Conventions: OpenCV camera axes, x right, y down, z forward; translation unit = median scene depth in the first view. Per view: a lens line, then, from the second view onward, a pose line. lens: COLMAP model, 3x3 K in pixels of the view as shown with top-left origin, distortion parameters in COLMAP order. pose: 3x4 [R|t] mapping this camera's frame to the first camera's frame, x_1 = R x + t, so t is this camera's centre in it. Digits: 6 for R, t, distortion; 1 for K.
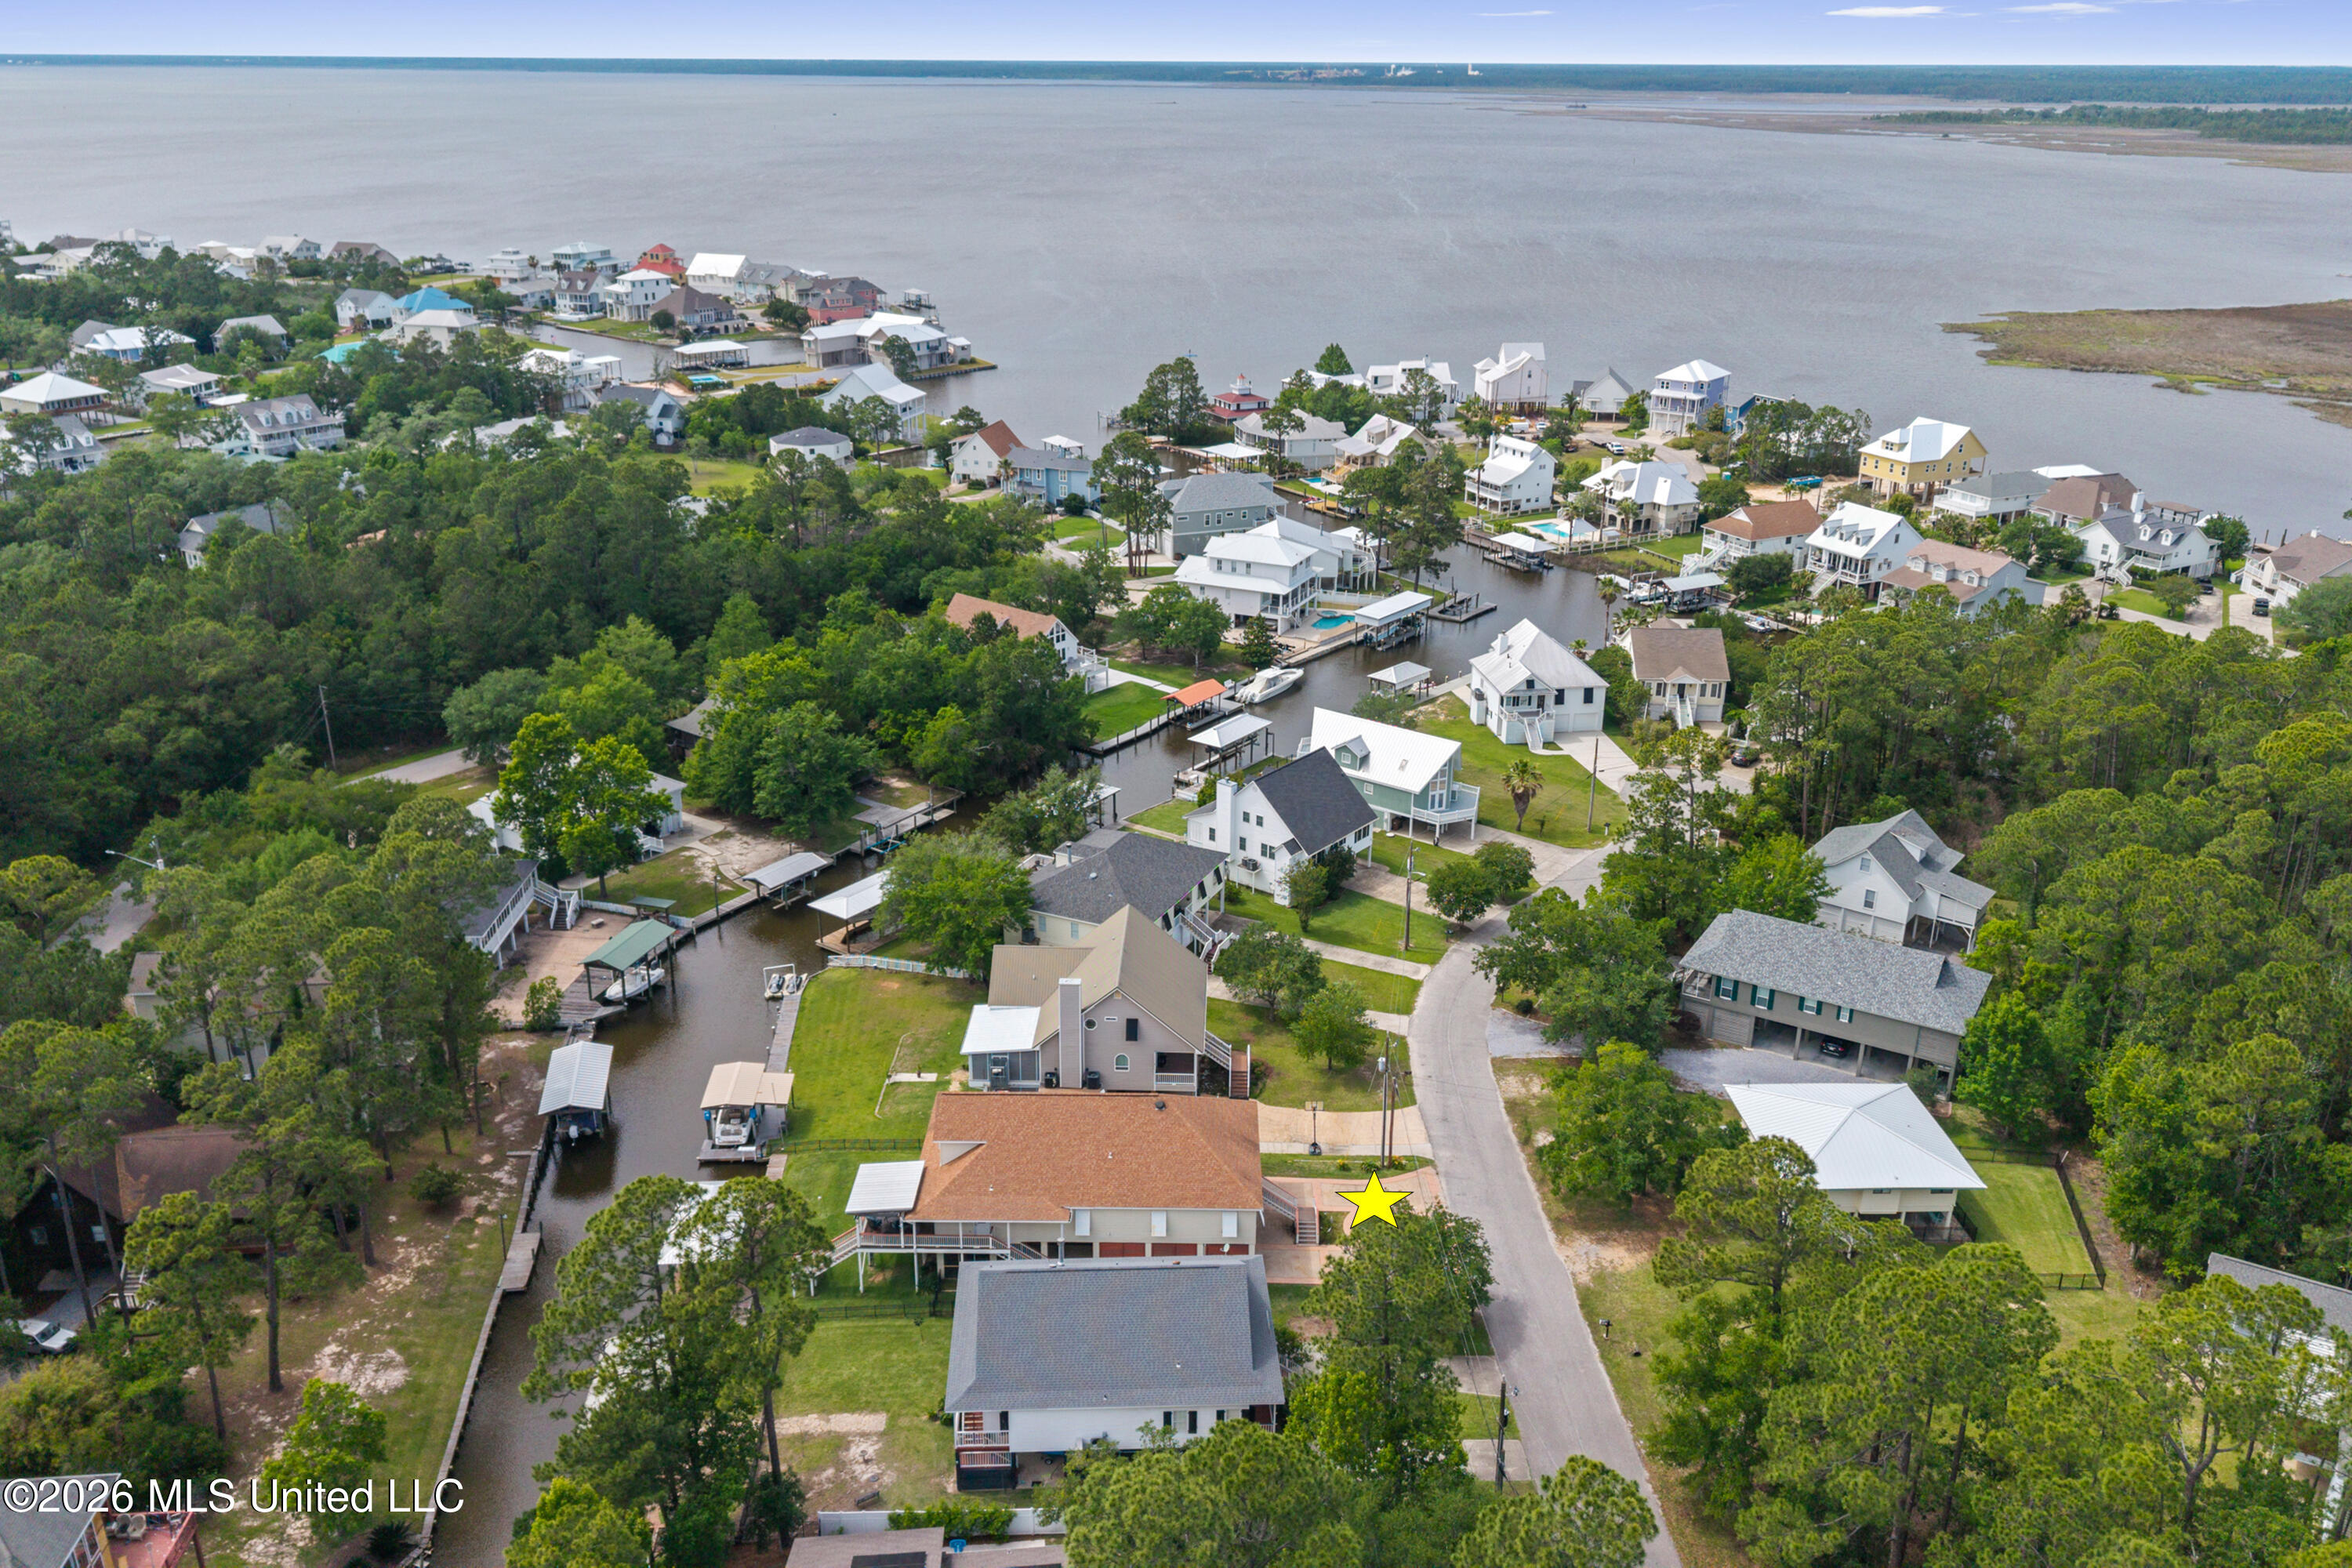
lens RADIAL K [[1790.5, 0, 1176.0], [0, 1790.5, 784.0], [0, 0, 1]] dist [0.034338, -0.054309]
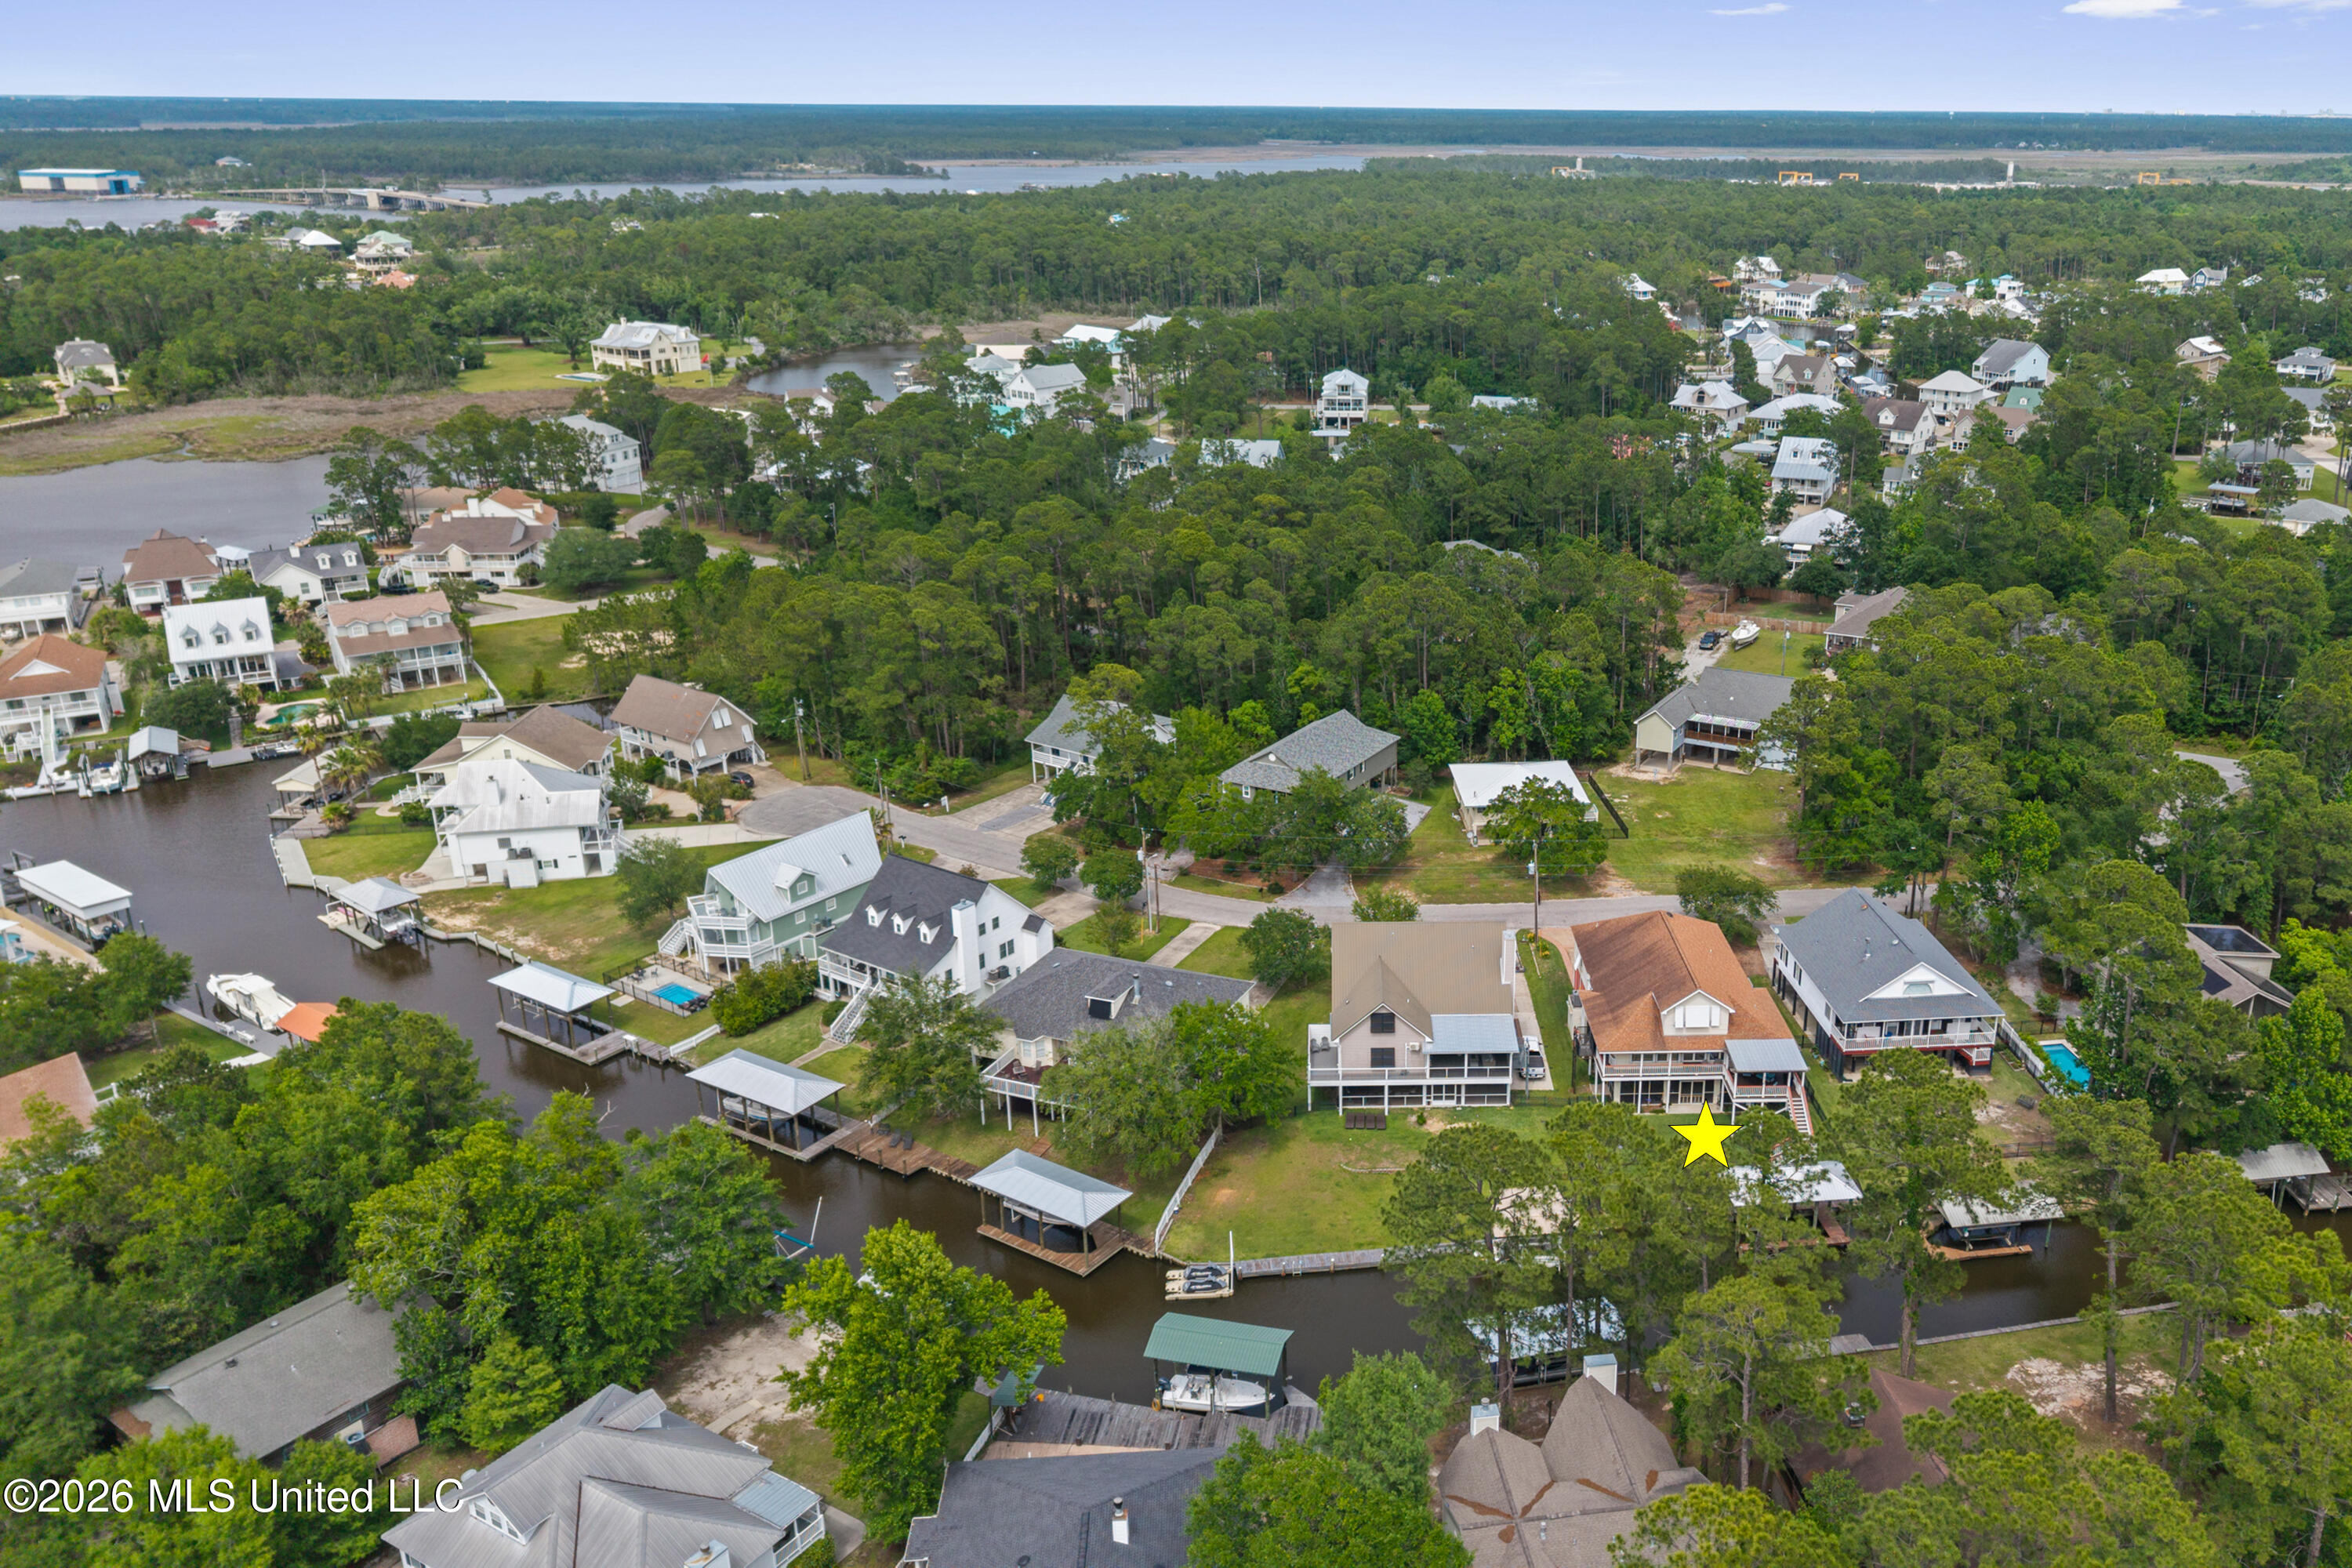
lens RADIAL K [[1818.1, 0, 1351.1], [0, 1818.1, 774.2], [0, 0, 1]] dist [0.080521, -0.172596]
pose [[-0.045015, -0.344348, 0.937762, -0.646561], [0.363777, 0.868613, 0.336419, -0.233981], [-0.930398, 0.356280, 0.086165, 0.579920]]
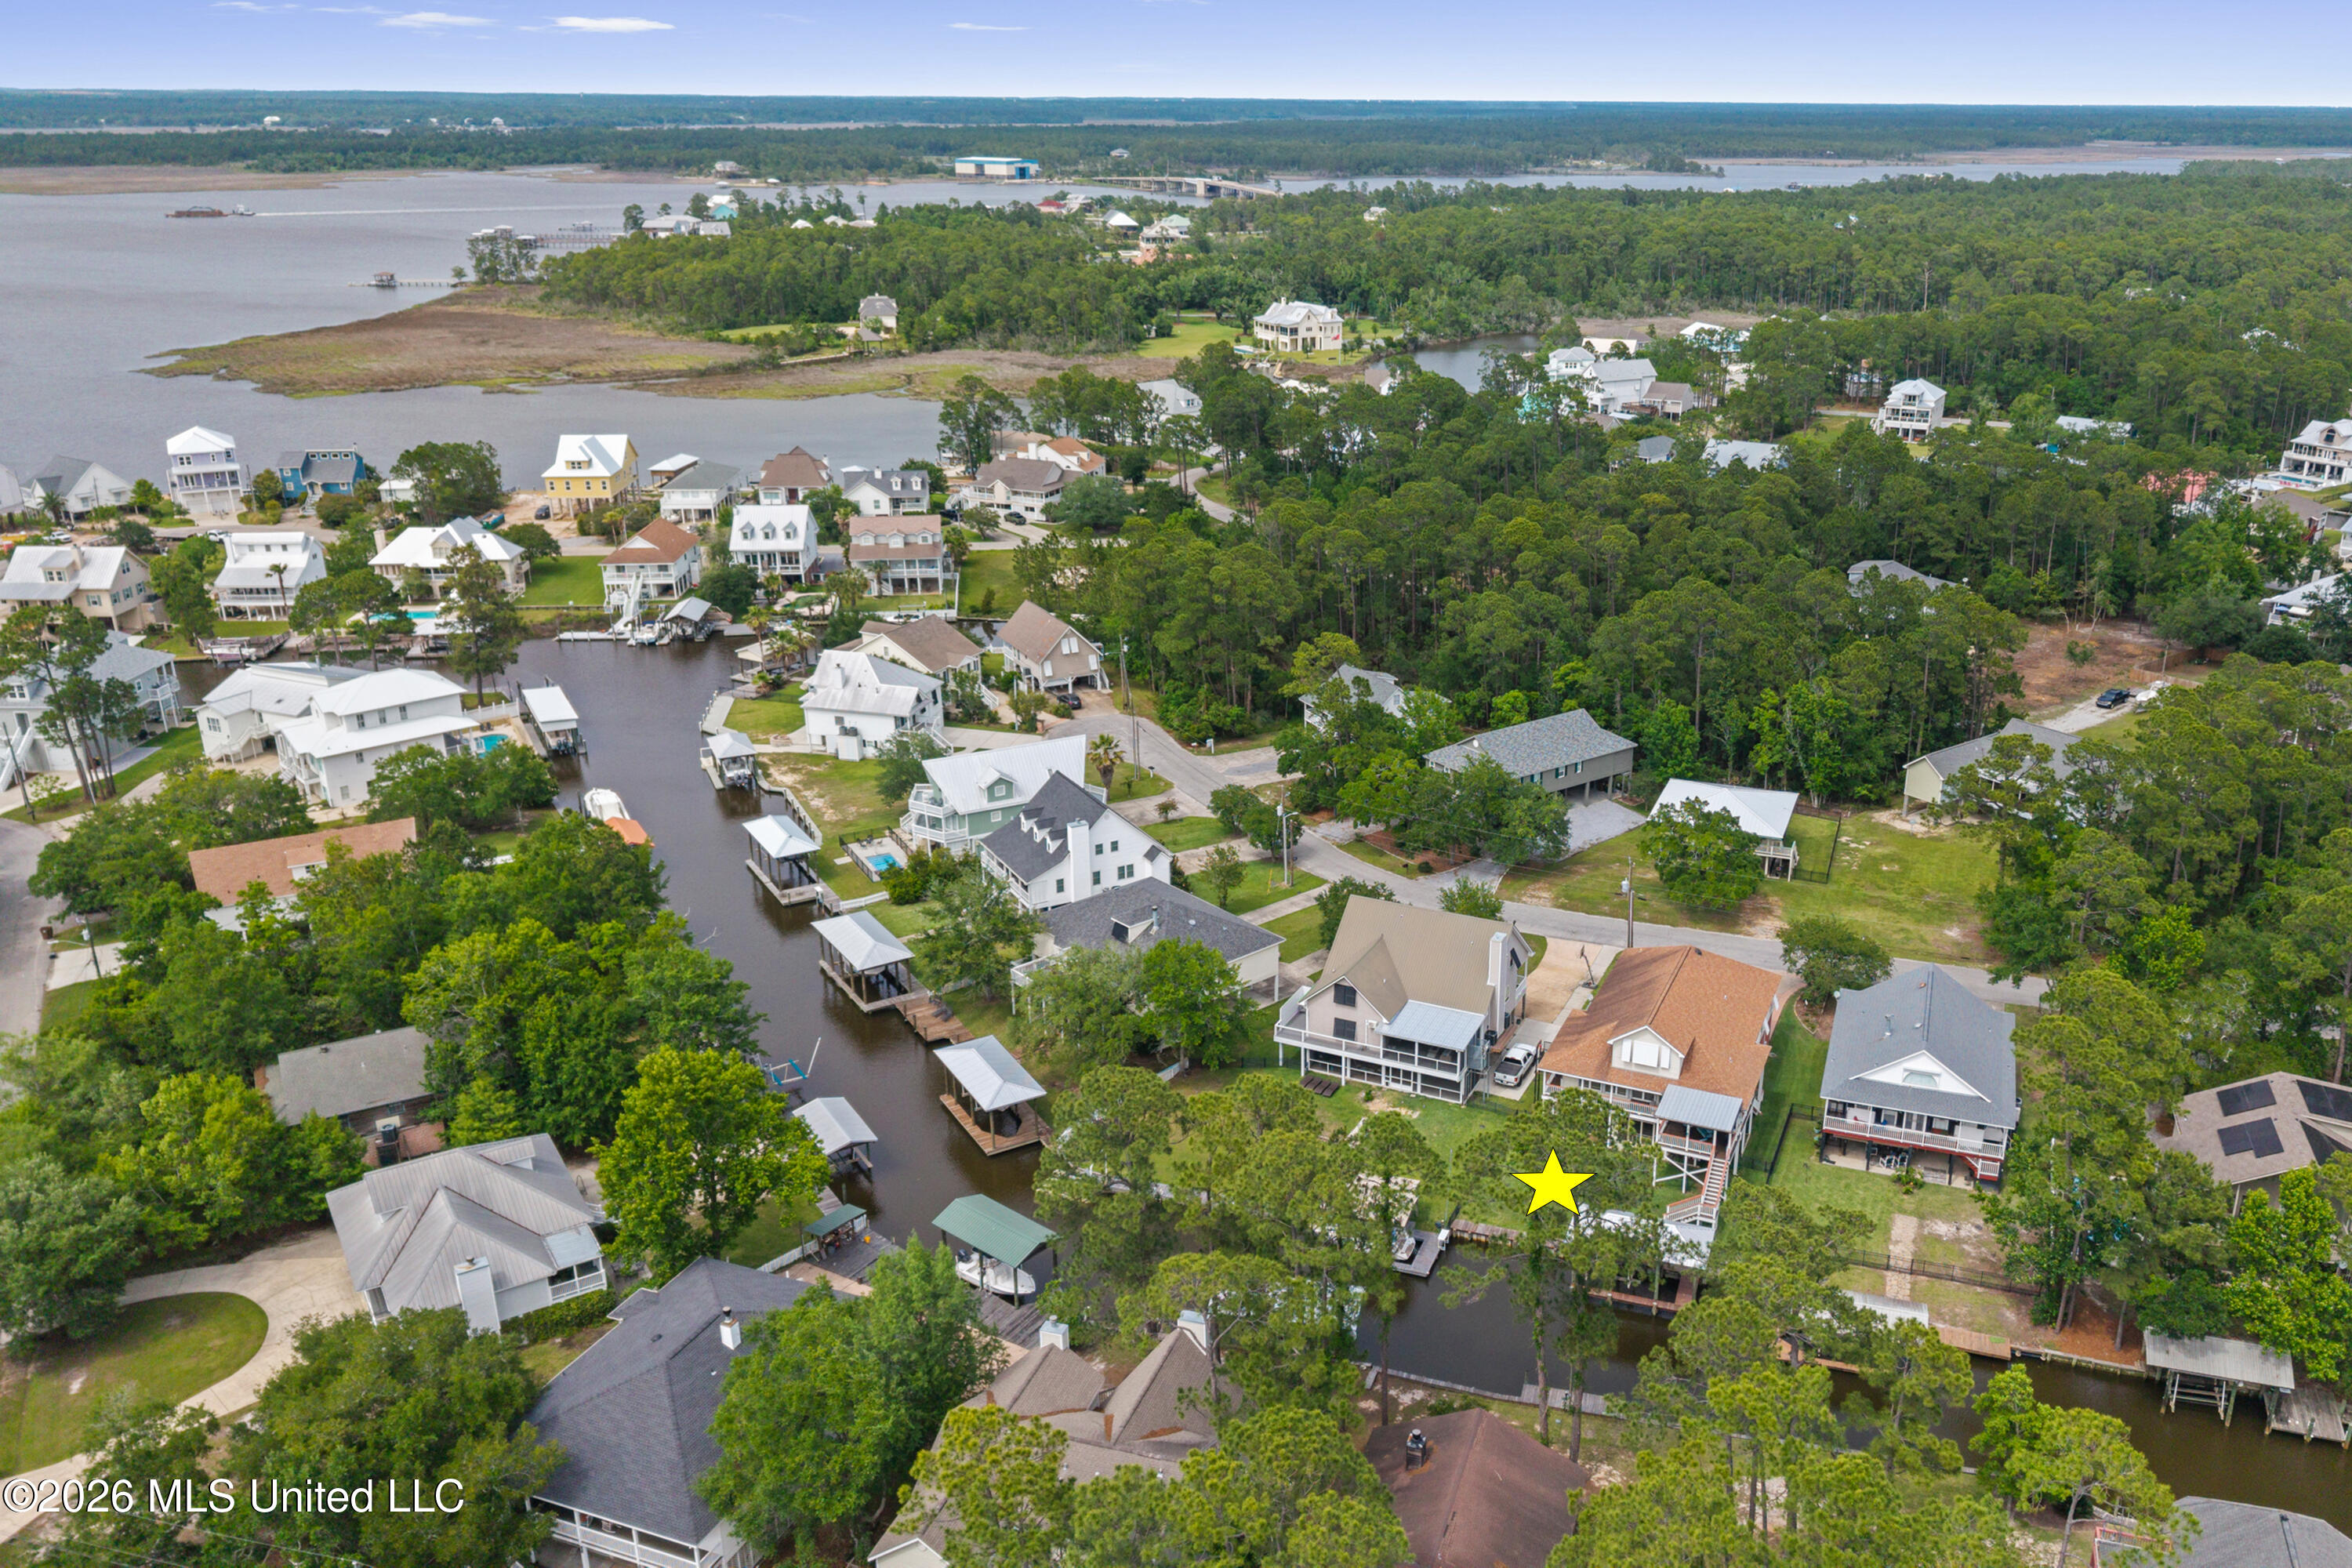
lens RADIAL K [[1799.1, 0, 1299.8], [0, 1799.1, 784.7], [0, 0, 1]] dist [0.068809, -0.141511]
pose [[0.389103, -0.325671, 0.861706, -0.615807], [0.336462, 0.921039, 0.196166, -0.139013], [-0.857550, 0.213603, 0.467955, 0.346513]]
